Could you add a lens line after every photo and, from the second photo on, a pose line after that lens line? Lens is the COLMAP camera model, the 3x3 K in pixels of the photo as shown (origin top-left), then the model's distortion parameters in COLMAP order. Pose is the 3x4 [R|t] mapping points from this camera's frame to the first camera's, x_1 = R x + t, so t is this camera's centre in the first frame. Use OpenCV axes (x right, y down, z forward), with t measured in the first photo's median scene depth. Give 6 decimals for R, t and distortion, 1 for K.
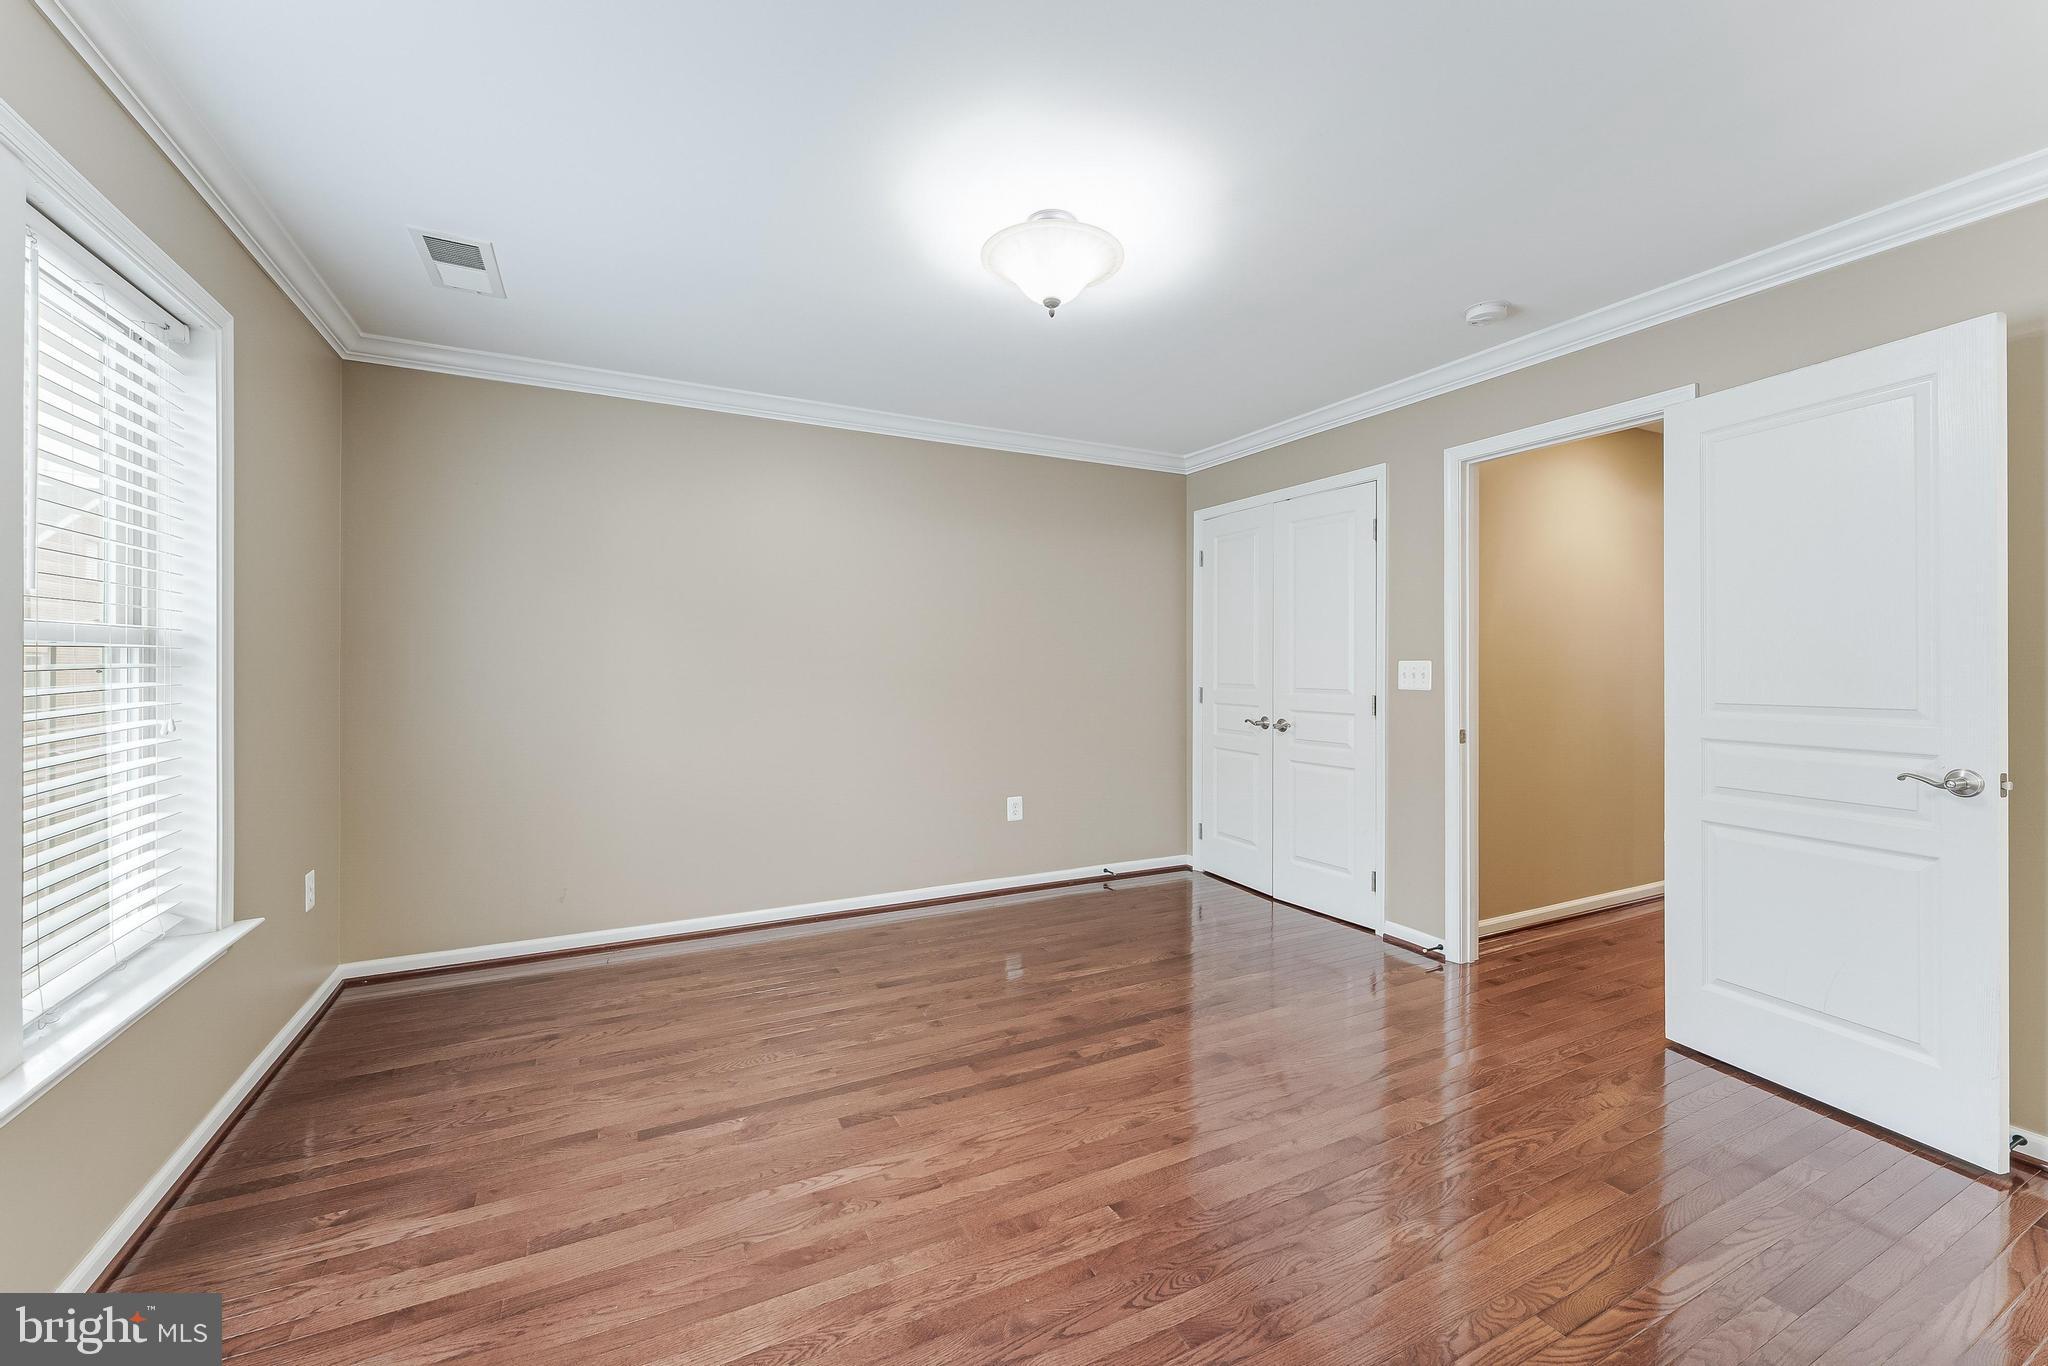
lens RADIAL K [[829.5, 0, 1037.6], [0, 829.5, 673.0], [0, 0, 1]] dist [0.003080, -0.000565]
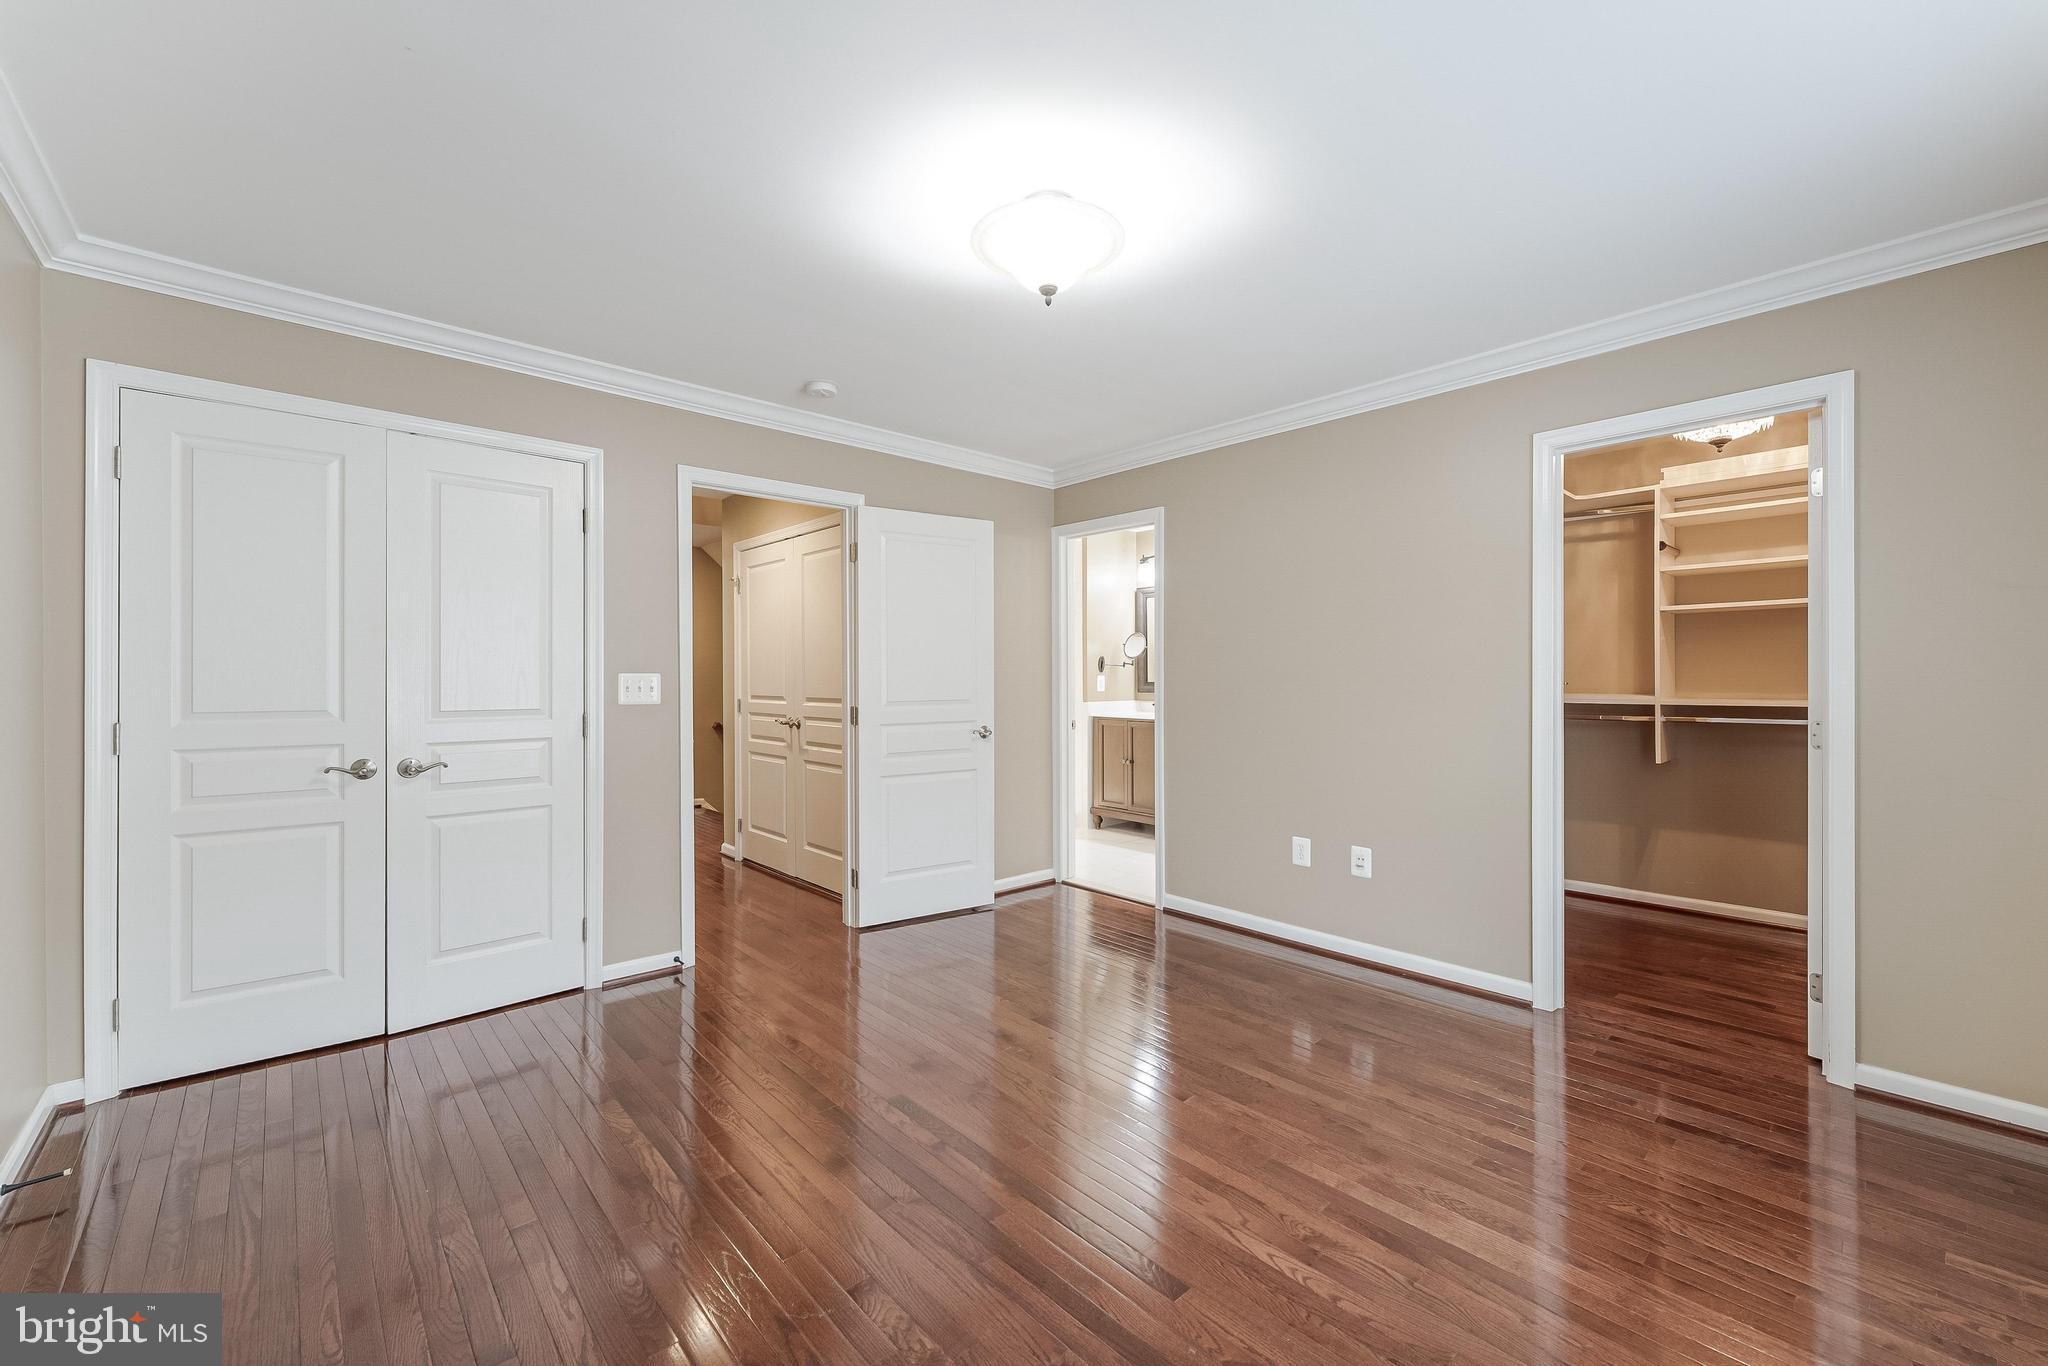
lens RADIAL K [[829.5, 0, 1024.0], [0, 829.5, 682.1], [0, 0, 1]] dist [0.003080, -0.000565]
pose [[-0.253580, -0.007647, 0.967284, -0.963671], [0.008631, 0.999911, 0.010168, -0.017575], [-0.967276, 0.010927, -0.253492, 1.384334]]
